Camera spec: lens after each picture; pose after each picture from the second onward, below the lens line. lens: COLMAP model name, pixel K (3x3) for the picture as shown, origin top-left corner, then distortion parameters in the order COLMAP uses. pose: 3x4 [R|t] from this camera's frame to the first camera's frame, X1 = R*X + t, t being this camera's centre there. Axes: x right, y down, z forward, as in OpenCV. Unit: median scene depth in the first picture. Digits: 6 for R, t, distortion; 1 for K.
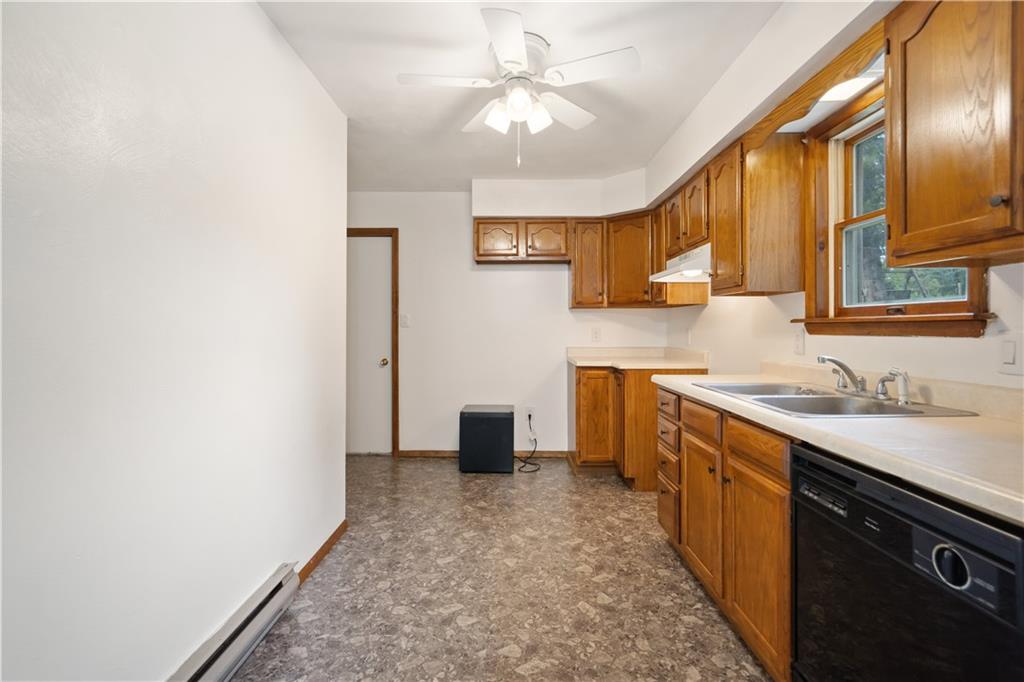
lens RADIAL K [[474.6, 0, 506.1], [0, 474.6, 329.7], [0, 0, 1]] dist [0.000857, 0.001060]
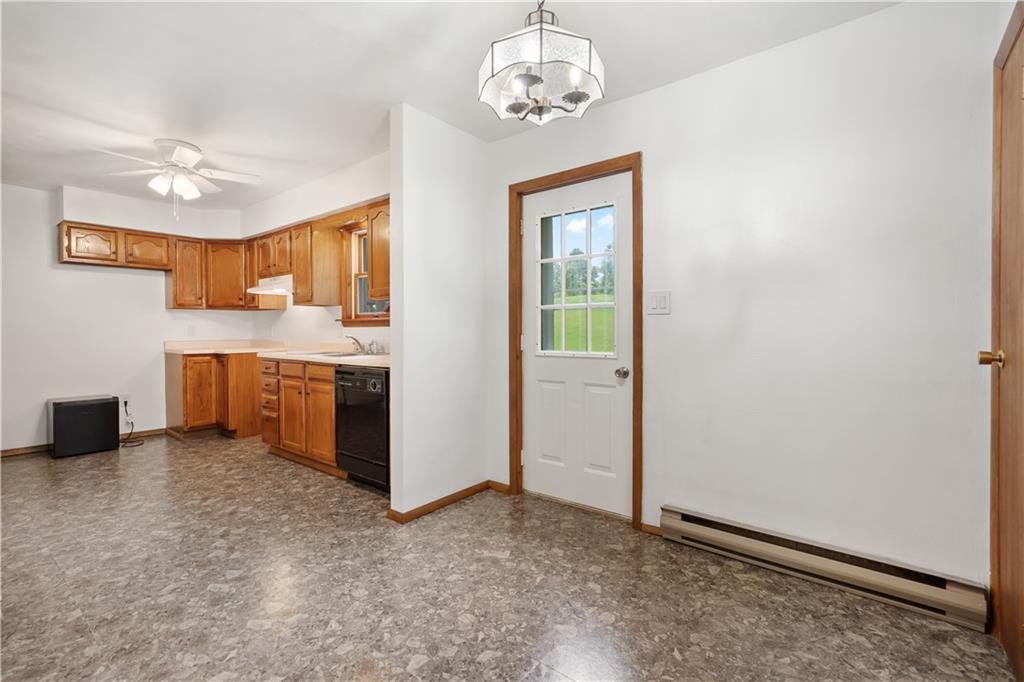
lens RADIAL K [[474.6, 0, 506.1], [0, 474.6, 329.7], [0, 0, 1]] dist [0.000857, 0.001060]
pose [[0.635085, -0.002216, 0.772439, -0.434090], [0.004817, 0.999988, -0.001092, 0.023961], [-0.772427, 0.004414, 0.635088, -0.734394]]
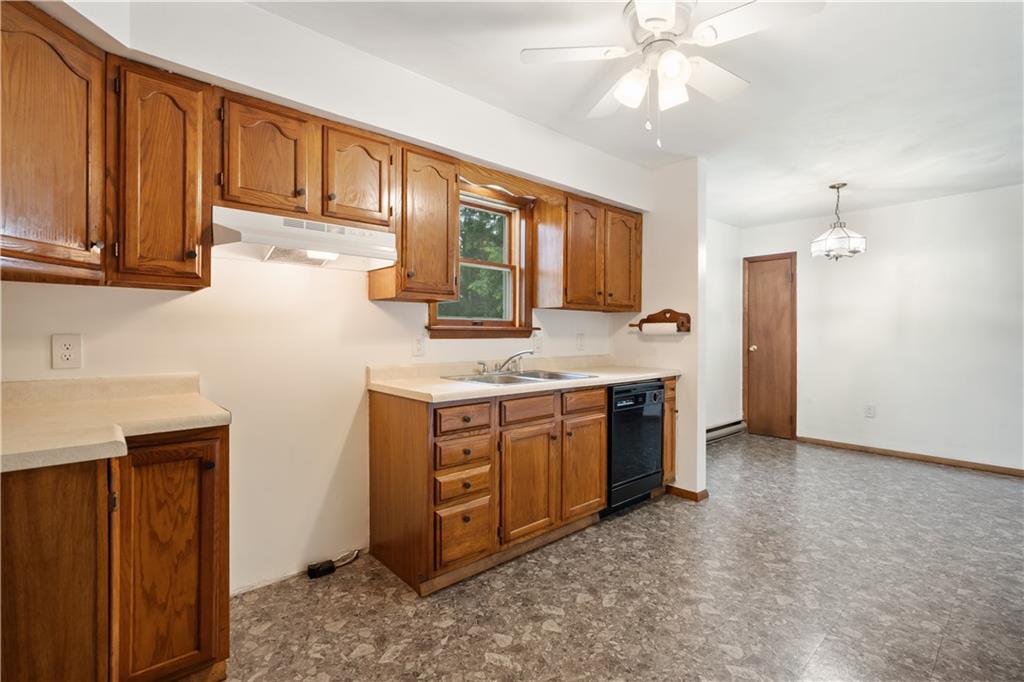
lens RADIAL K [[474.6, 0, 506.1], [0, 474.6, 329.7], [0, 0, 1]] dist [0.000857, 0.001060]
pose [[-0.673106, 0.003564, 0.739538, -0.368924], [-0.002032, 0.999976, -0.006668, -0.004930], [-0.739544, -0.005991, -0.673082, 1.515185]]
